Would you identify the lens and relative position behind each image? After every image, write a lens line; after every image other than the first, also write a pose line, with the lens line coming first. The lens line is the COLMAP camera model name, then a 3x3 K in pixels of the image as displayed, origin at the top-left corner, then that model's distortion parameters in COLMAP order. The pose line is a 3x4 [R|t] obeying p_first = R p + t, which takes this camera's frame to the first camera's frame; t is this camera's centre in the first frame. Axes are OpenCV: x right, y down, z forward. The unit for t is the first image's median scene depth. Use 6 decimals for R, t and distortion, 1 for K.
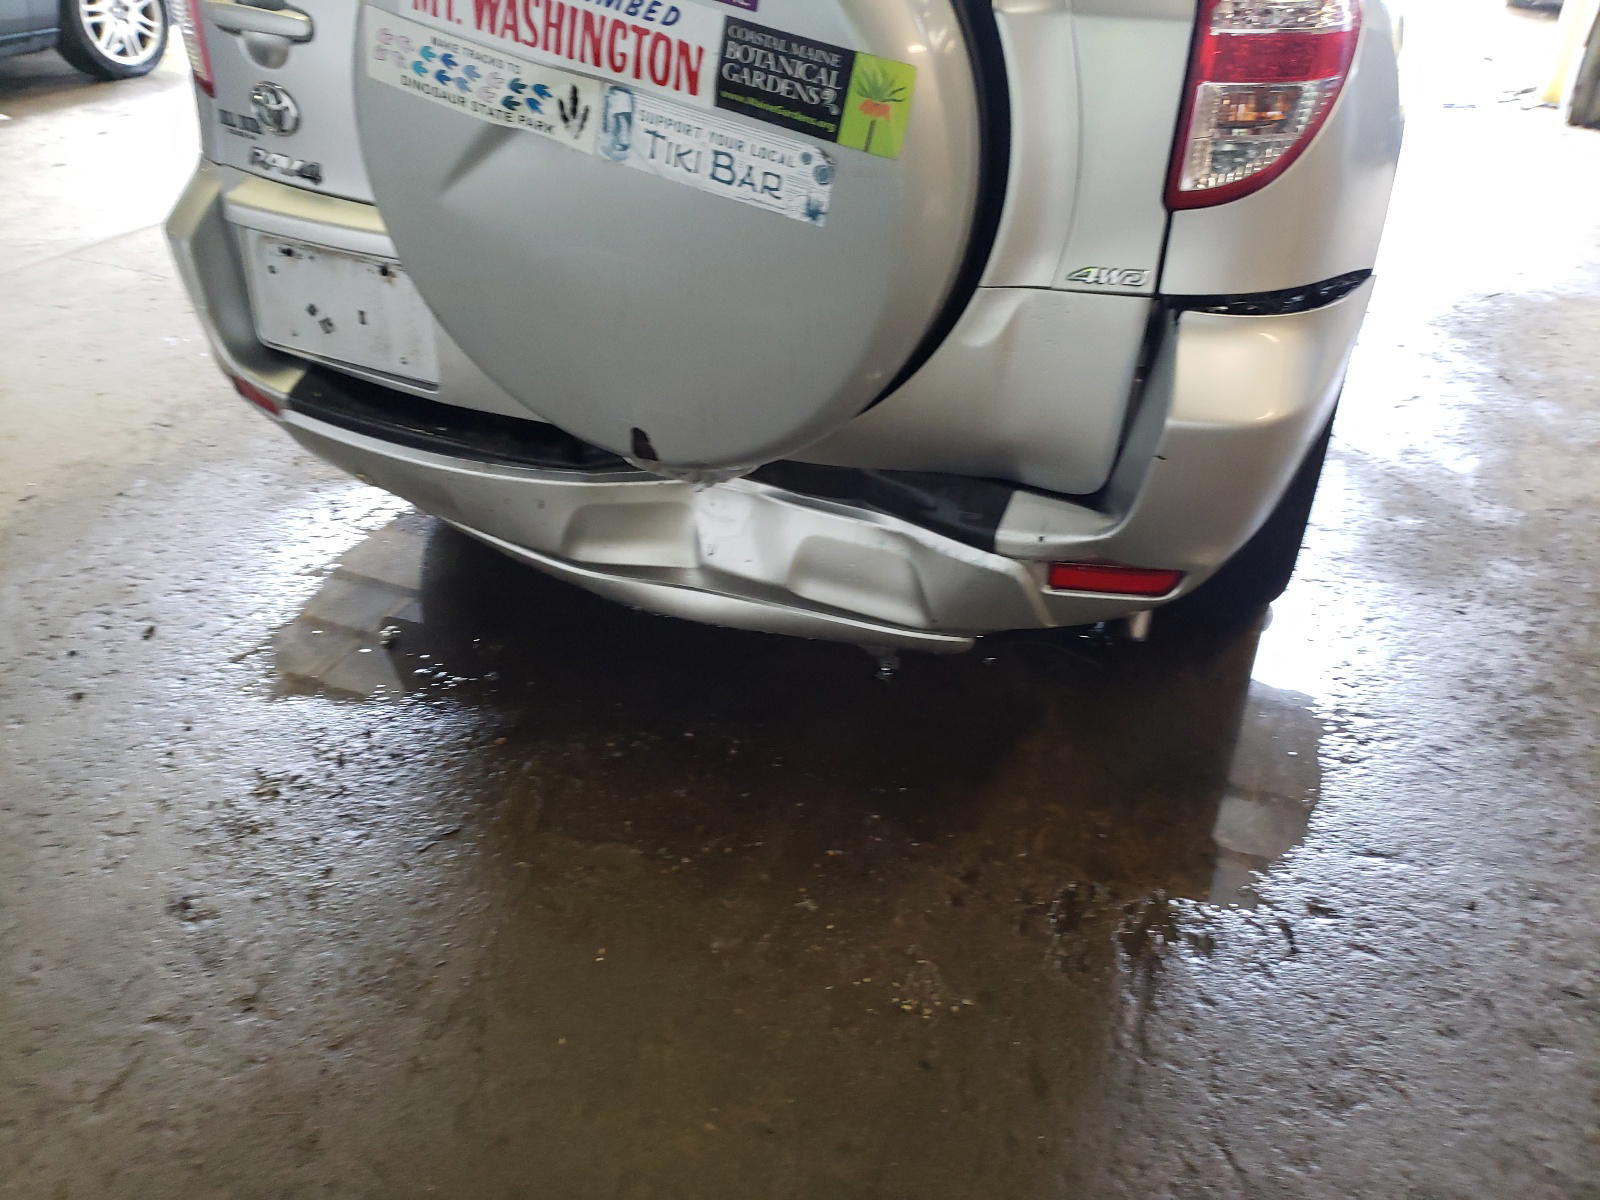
lens RADIAL K [[1235.5, 0, 800.0], [0, 1235.5, 600.0], [0, 0, 1]] dist [0.000650, 0.000972]
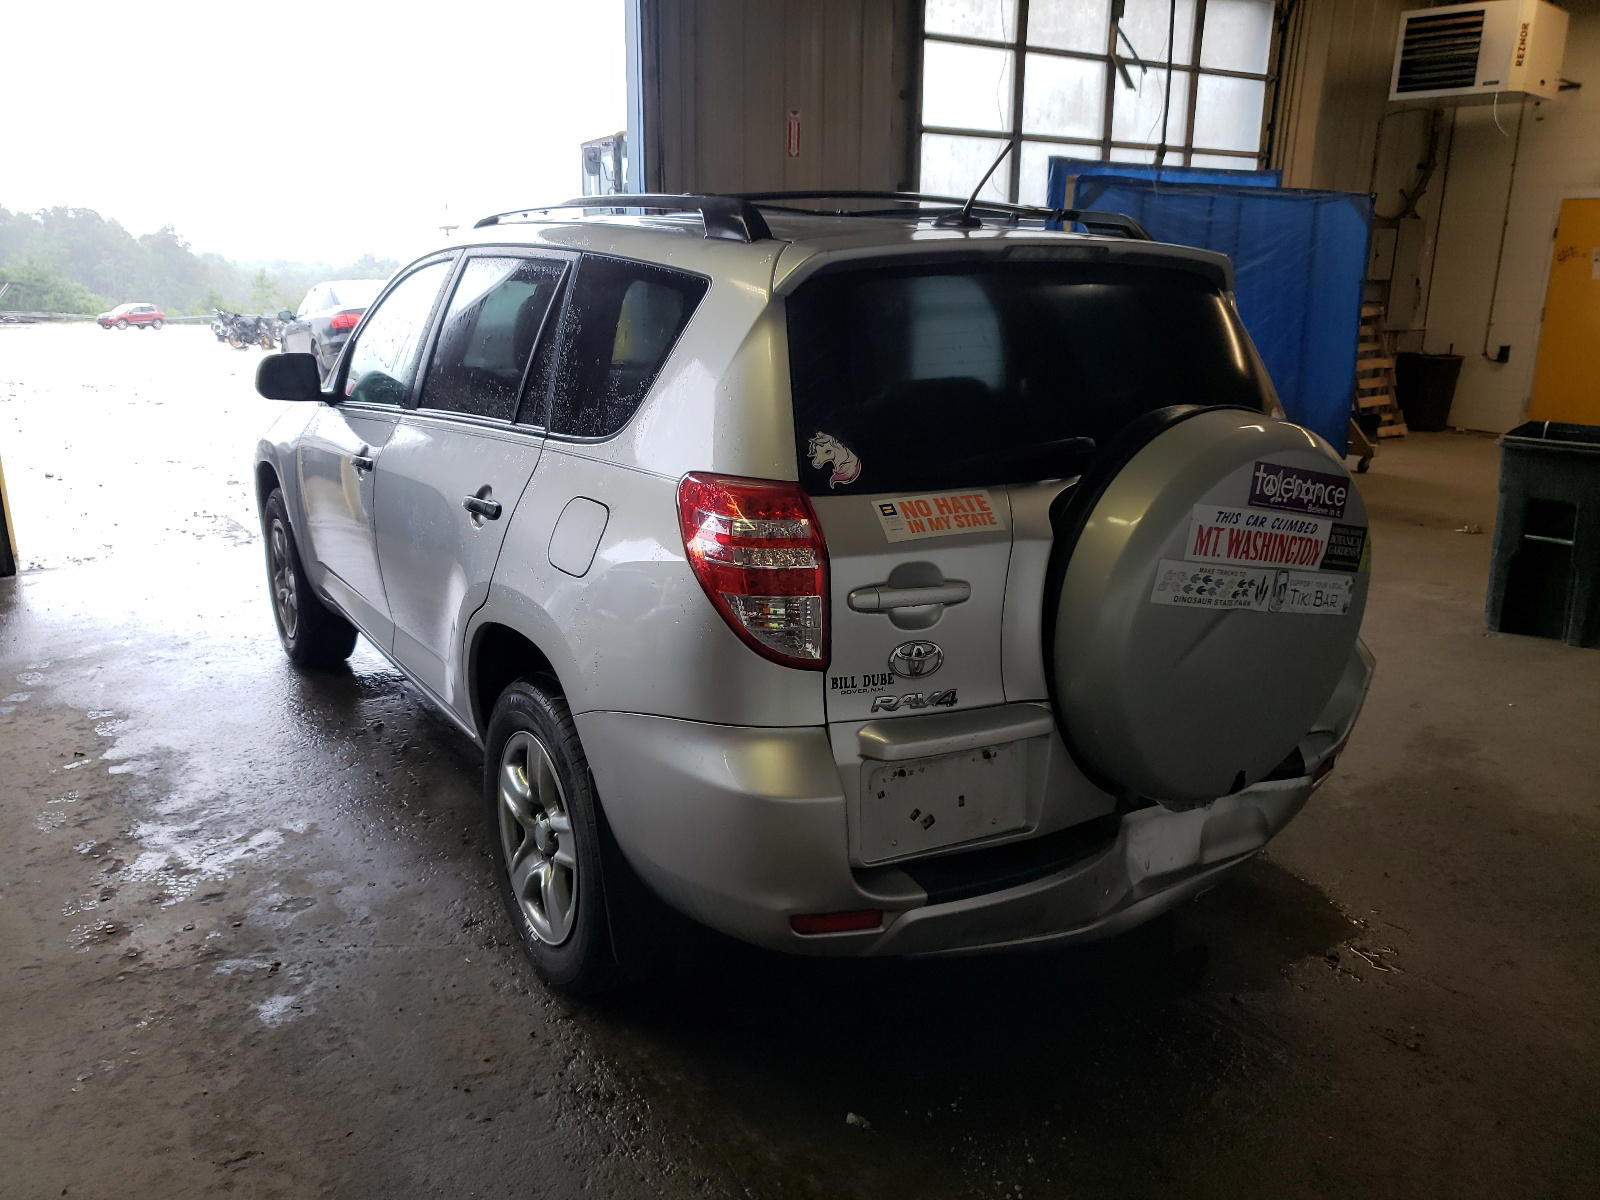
lens RADIAL K [[1214.7, 0, 800.0], [0, 1214.7, 600.0], [0, 0, 1]] dist [-0.009675, -0.004577]
pose [[0.592048, -0.223389, 0.774323, -1.816348], [0.437517, 0.895990, -0.076036, -0.525763], [-0.676800, 0.383797, 0.628206, 0.386381]]
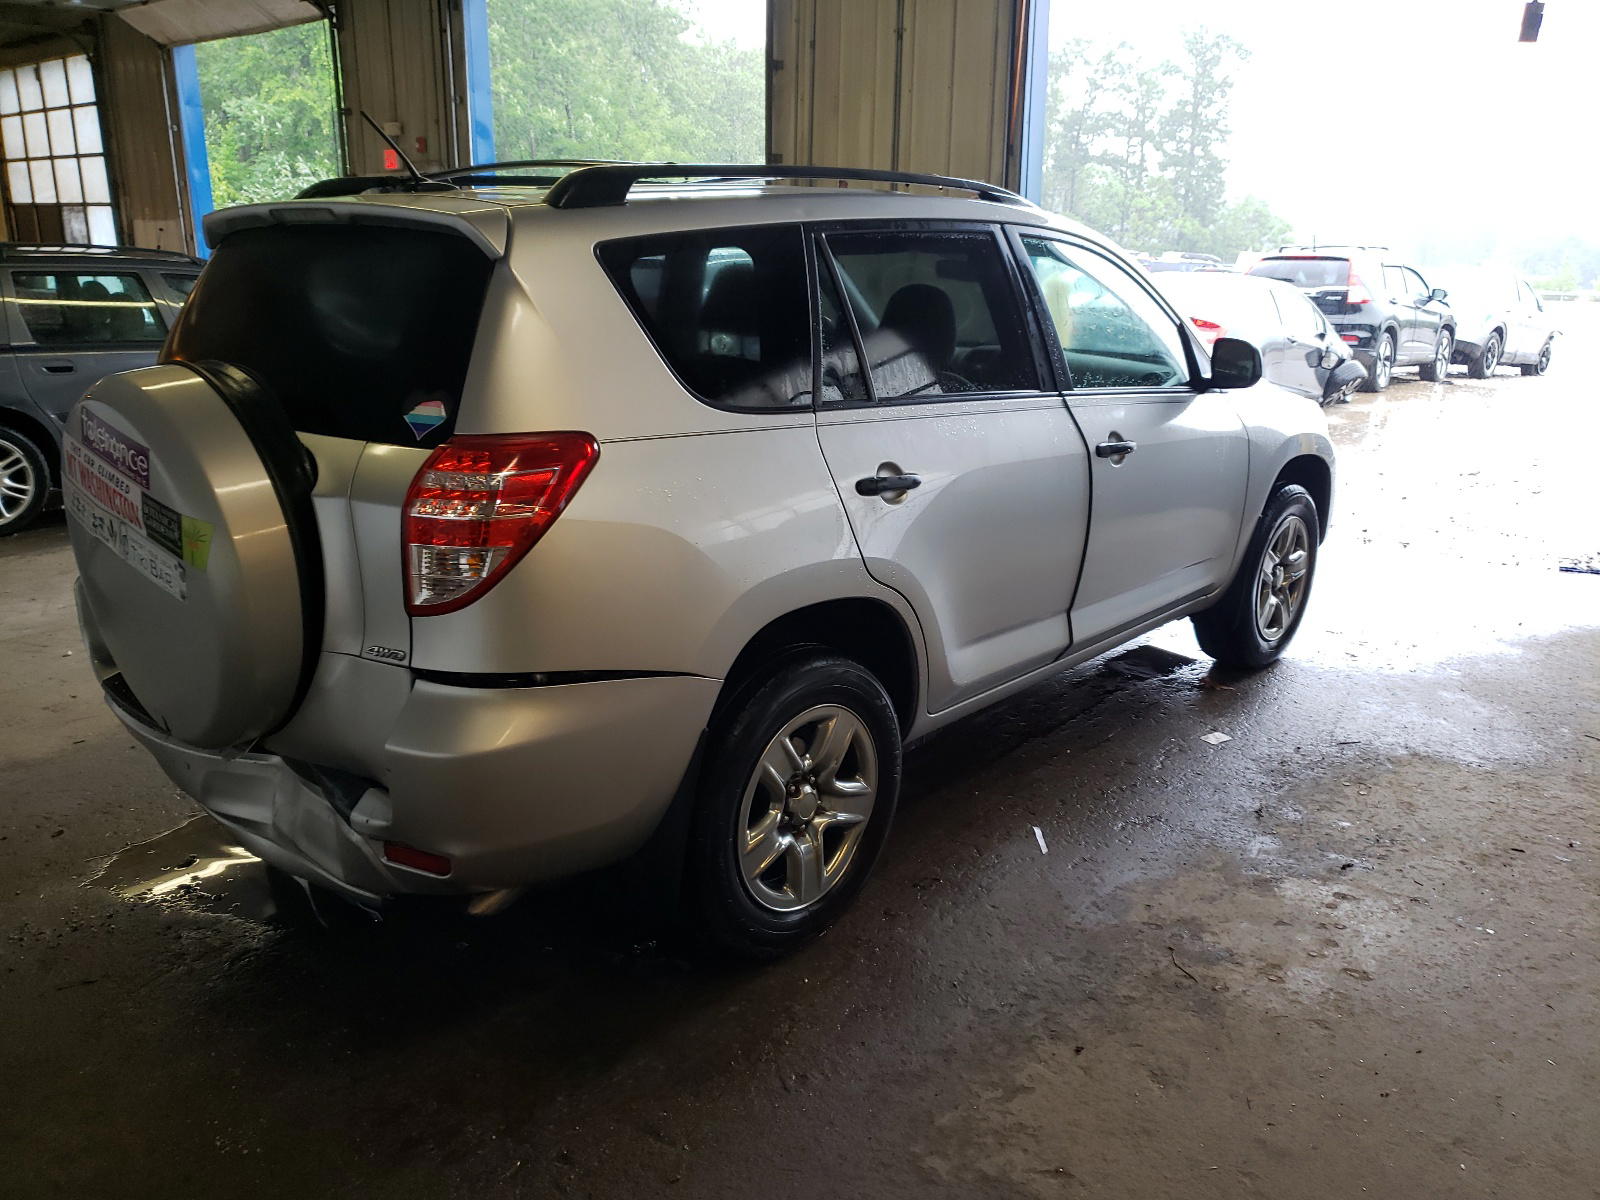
lens RADIAL K [[1214.7, 0, 800.0], [0, 1214.7, 600.0], [0, 0, 1]] dist [-0.009675, -0.004577]
pose [[0.945347, 0.091263, -0.313033, 1.327846], [-0.179922, 0.946648, -0.267369, -0.005559], [0.271931, 0.309078, 0.911331, -0.318183]]
